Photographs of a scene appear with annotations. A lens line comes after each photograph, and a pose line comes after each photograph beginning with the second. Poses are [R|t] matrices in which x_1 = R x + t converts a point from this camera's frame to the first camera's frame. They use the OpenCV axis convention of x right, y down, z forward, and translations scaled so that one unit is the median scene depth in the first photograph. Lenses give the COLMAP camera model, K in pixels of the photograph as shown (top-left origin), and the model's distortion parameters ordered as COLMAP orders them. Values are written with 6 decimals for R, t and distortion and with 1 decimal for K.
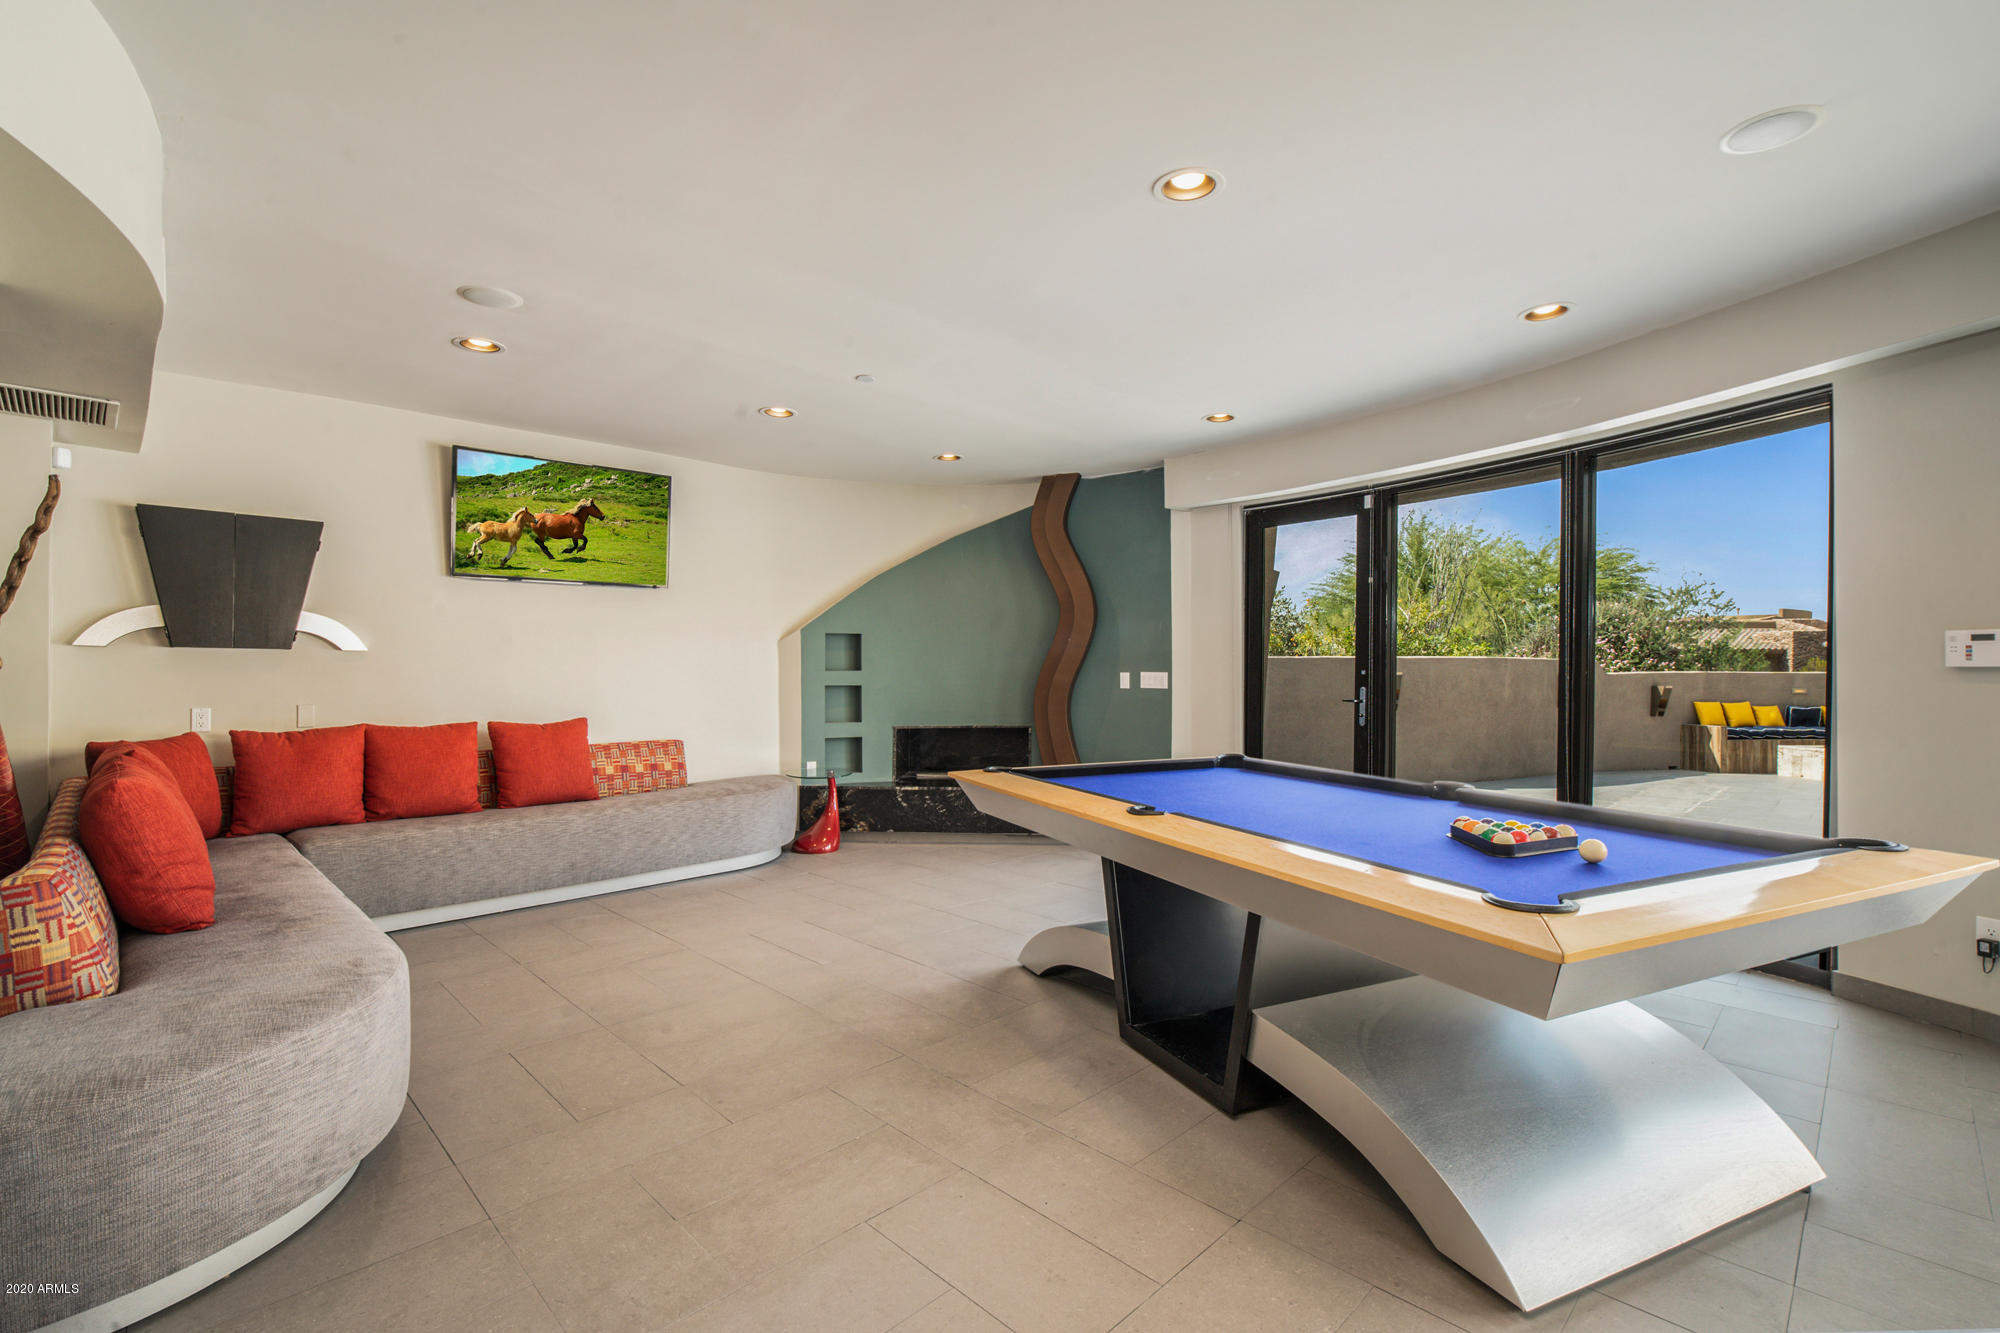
lens RADIAL K [[867.3, 0, 1003.2], [0, 867.3, 673.2], [0, 0, 1]] dist [-0.003643, -0.000783]
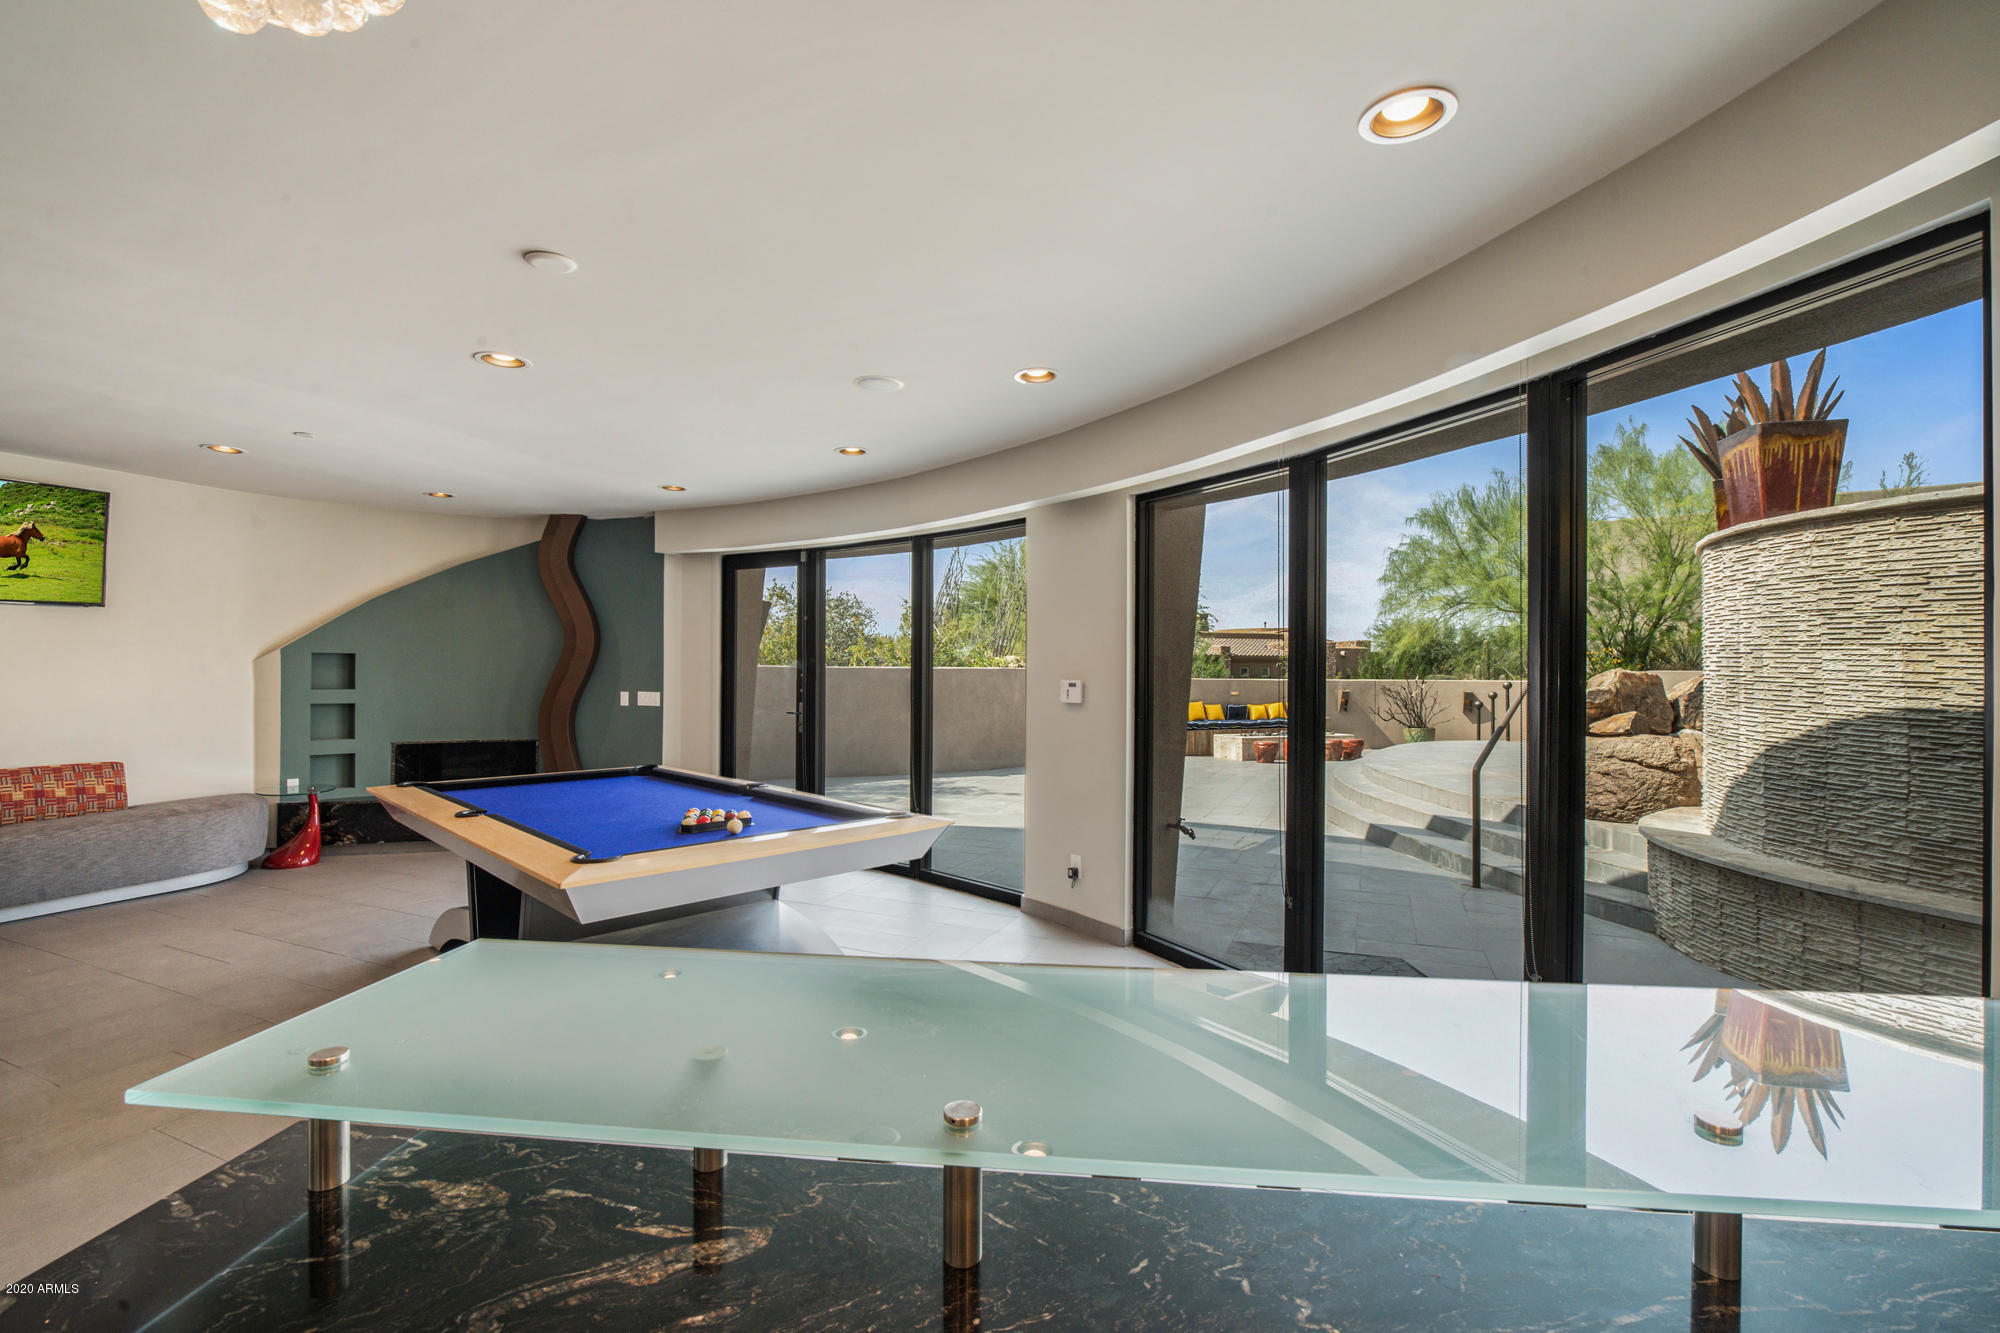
lens RADIAL K [[867.3, 0, 996.4], [0, 867.3, 669.2], [0, 0, 1]] dist [-0.003643, -0.000783]
pose [[0.937858, 0.008527, 0.346916, 0.207887], [-0.008170, 0.999964, -0.002491, -0.032385], [-0.346924, -0.000498, 0.937893, -0.250523]]
